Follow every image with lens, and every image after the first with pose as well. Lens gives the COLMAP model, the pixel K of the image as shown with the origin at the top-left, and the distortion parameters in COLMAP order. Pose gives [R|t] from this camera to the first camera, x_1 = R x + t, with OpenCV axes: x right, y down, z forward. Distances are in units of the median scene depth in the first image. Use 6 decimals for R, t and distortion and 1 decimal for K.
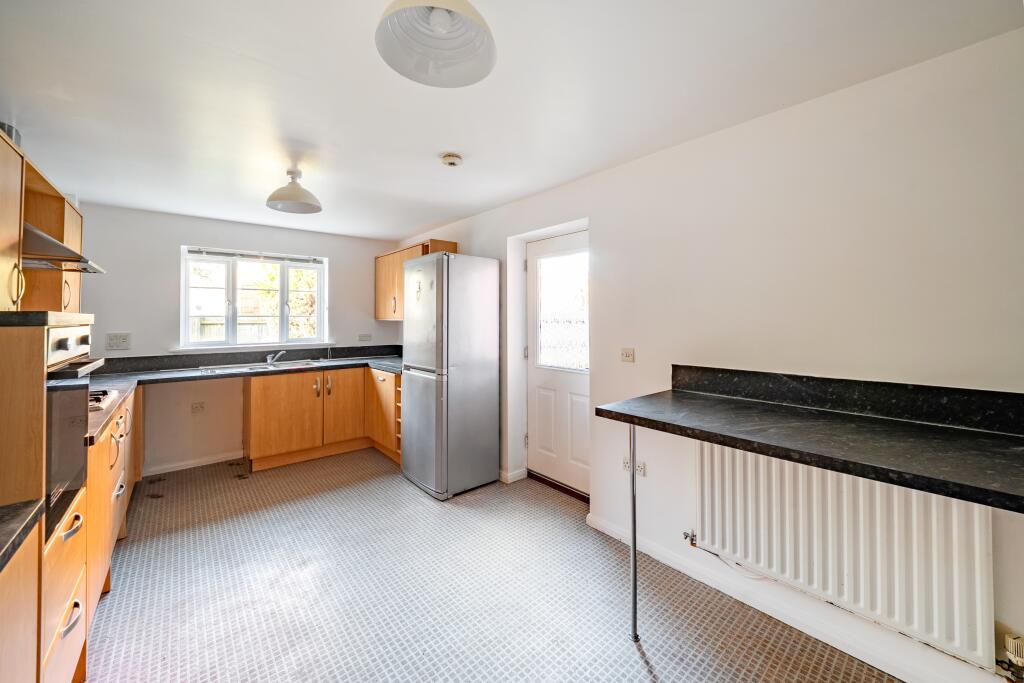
lens RADIAL K [[390.1, 0, 510.3], [0, 390.1, 314.6], [0, 0, 1]] dist [0.000248, 0.000086]
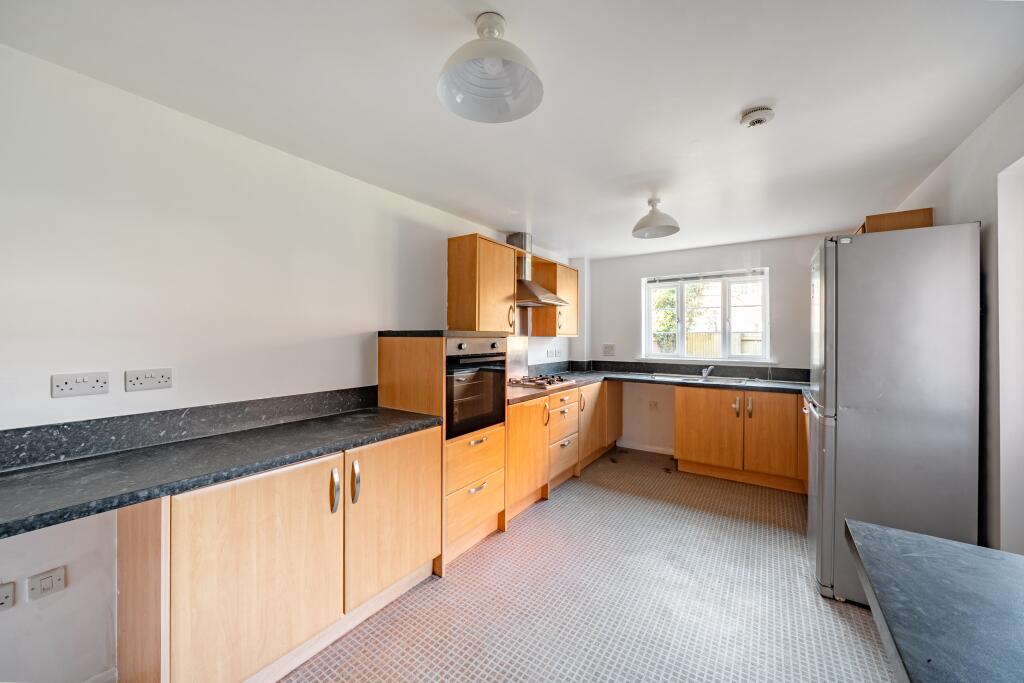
lens RADIAL K [[385.0, 0, 509.8], [0, 385.0, 336.9], [0, 0, 1]] dist [0.000080, 0.000050]
pose [[0.272524, 0.006510, -0.962127, 0.264382], [0.008093, 0.999926, 0.009058, 0.002764], [0.962115, -0.010255, 0.272451, 0.221367]]
